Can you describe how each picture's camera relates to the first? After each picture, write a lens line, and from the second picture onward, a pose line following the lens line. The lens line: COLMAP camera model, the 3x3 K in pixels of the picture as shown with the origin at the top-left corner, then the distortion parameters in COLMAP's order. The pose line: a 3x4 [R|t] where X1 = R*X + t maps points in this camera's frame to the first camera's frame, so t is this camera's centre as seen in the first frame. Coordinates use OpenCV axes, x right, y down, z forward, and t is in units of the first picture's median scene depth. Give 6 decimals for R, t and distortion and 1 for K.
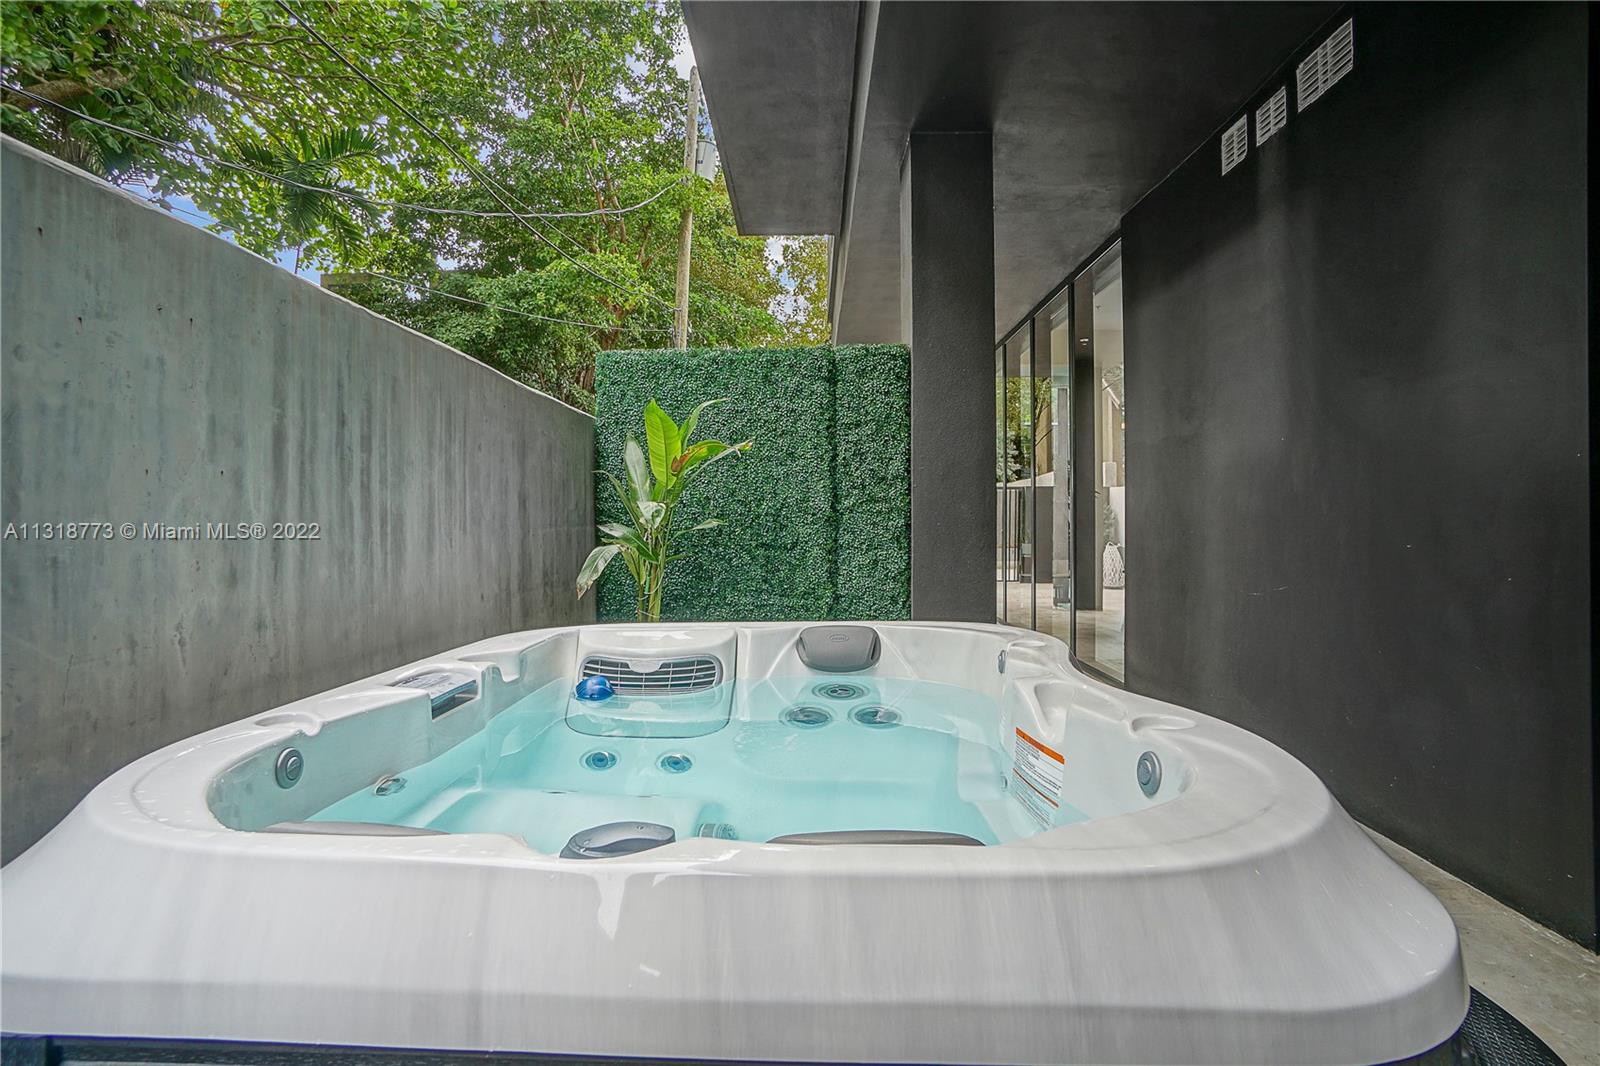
lens RADIAL K [[765.1, 0, 776.9], [0, 765.1, 507.4], [0, 0, 1]] dist [-0.028083, 0.003544]
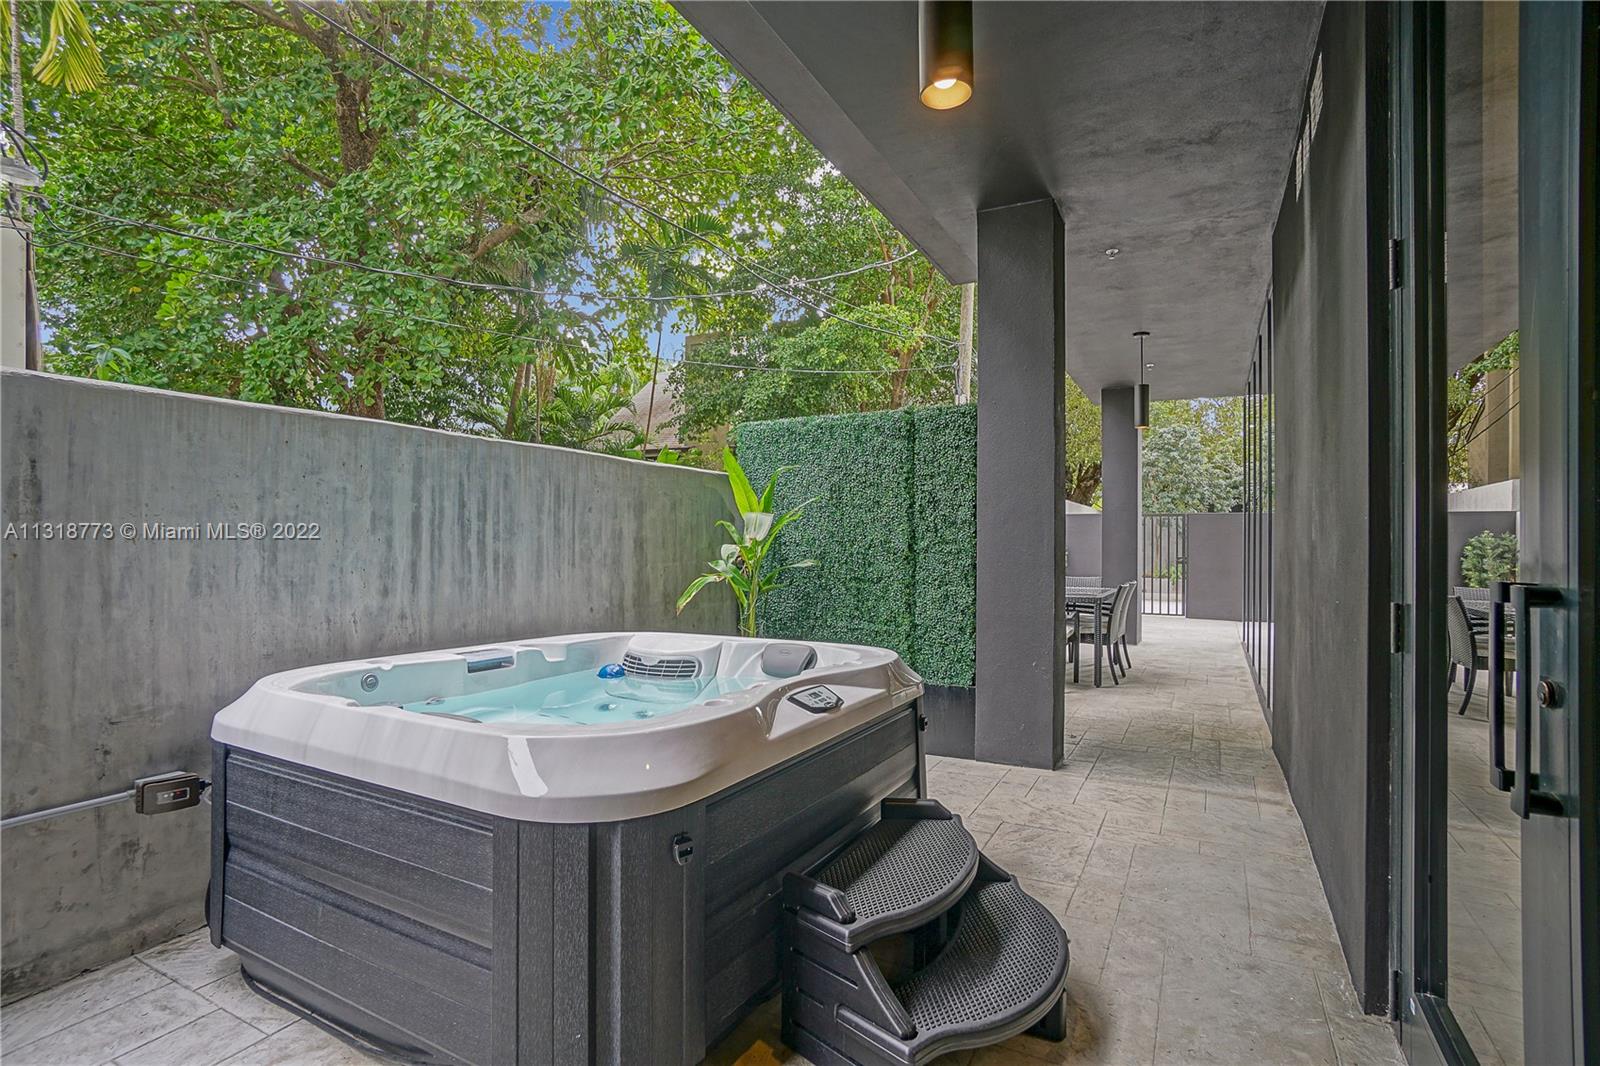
lens RADIAL K [[765.1, 0, 782.9], [0, 765.1, 530.4], [0, 0, 1]] dist [-0.028083, 0.003544]
pose [[0.900420, 0.002427, -0.435015, 0.699802], [-0.002398, 0.999997, 0.000617, -0.046344], [0.435016, 0.000488, 0.900423, -0.222003]]
